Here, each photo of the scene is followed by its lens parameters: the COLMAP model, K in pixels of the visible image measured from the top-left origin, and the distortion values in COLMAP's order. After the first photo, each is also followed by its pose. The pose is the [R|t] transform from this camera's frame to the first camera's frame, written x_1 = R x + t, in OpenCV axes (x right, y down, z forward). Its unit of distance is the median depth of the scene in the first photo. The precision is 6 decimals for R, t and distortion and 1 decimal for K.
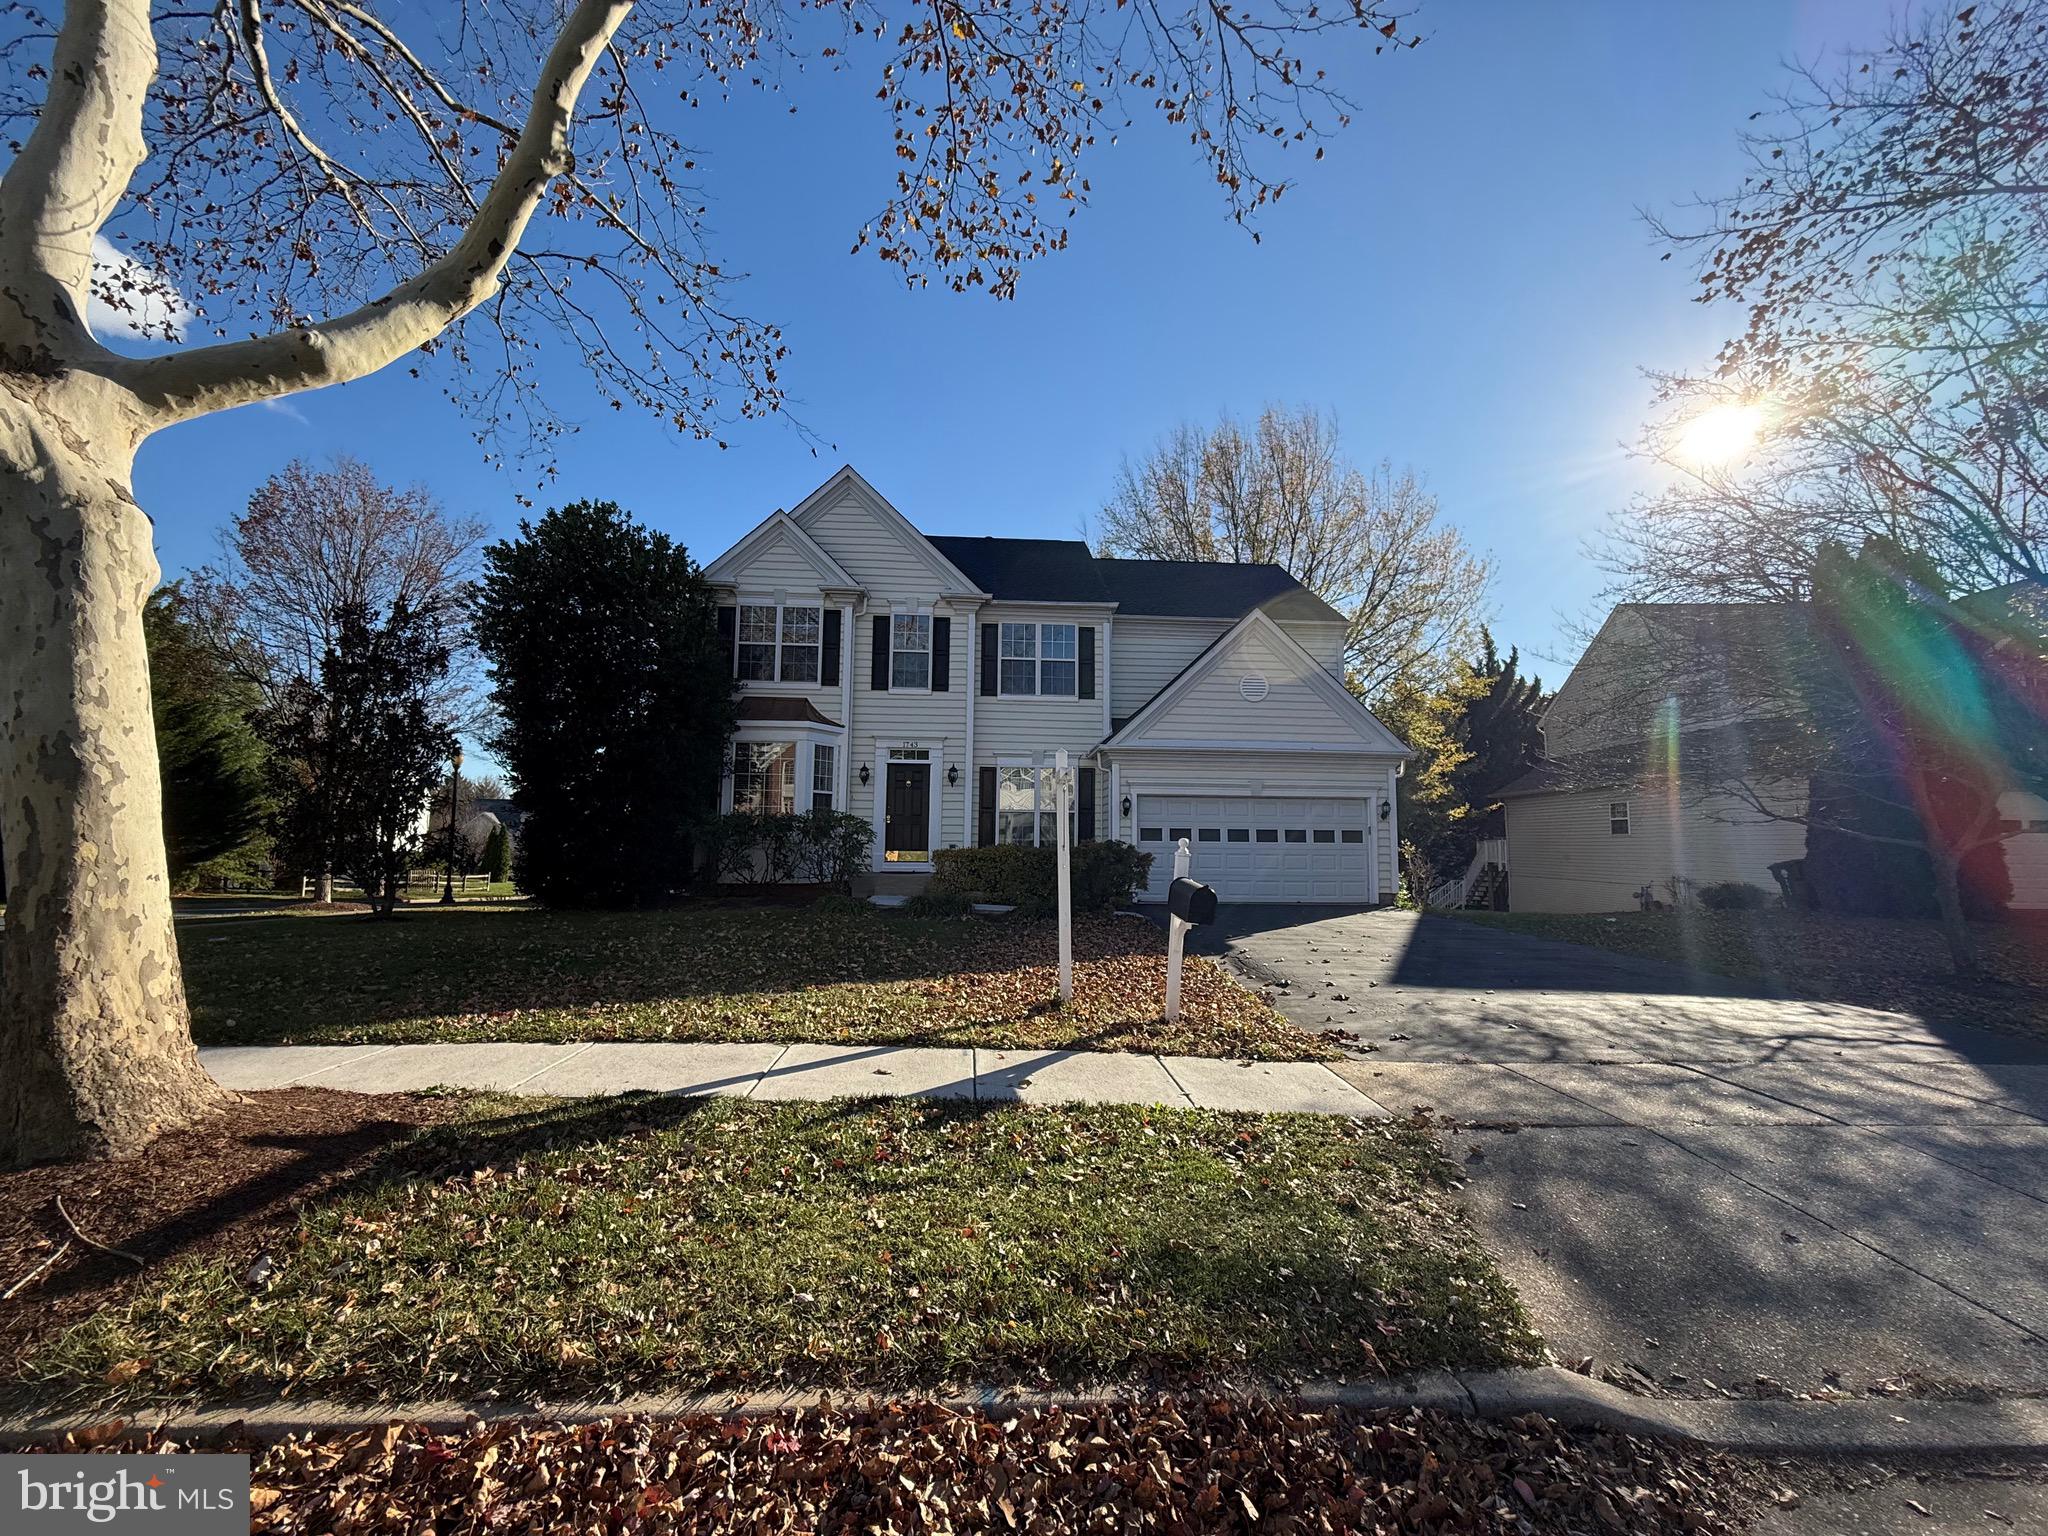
lens RADIAL K [[815.8, 0, 1024.0], [0, 815.8, 768.0], [0, 0, 1]] dist [0.009126, -0.000113]
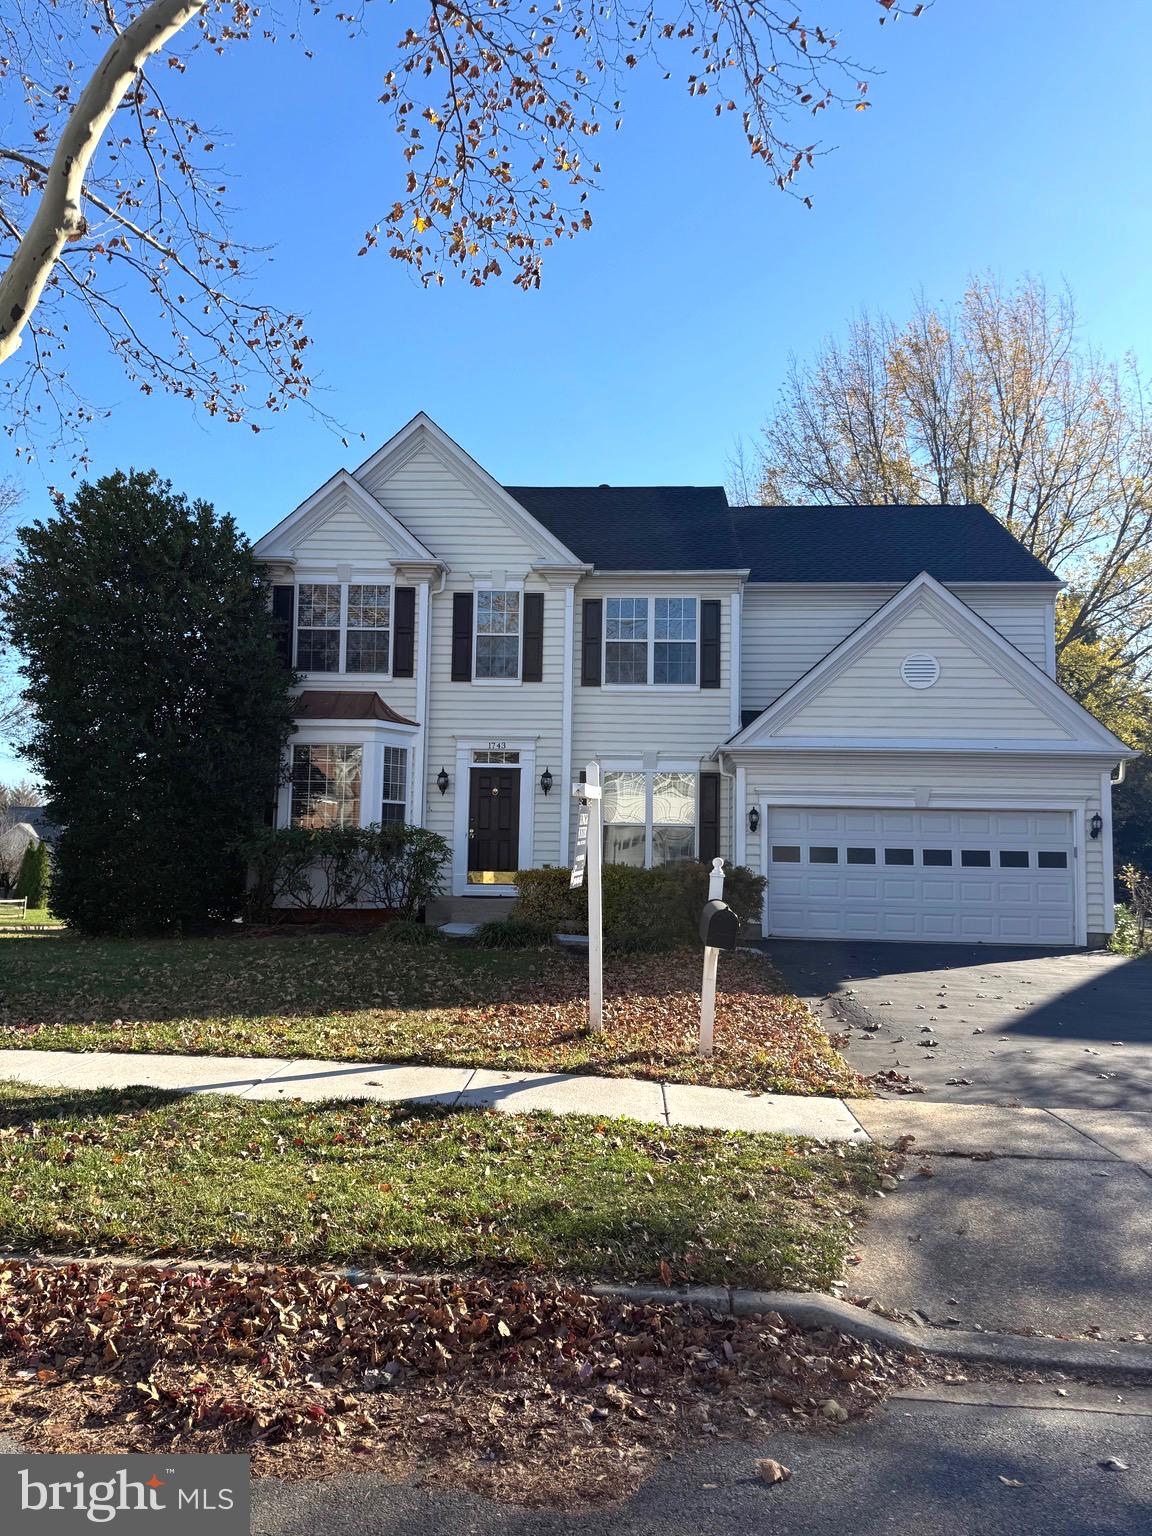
lens RADIAL K [[1085.8, 0, 576.0], [0, 1085.8, 768.0], [0, 0, 1]] dist [0.101628, -0.105371]
pose [[0.993061, -0.002993, -0.117561, 0.139195], [0.003505, 0.999985, 0.004145, -0.018999], [0.117547, -0.004529, 0.993057, -0.198515]]
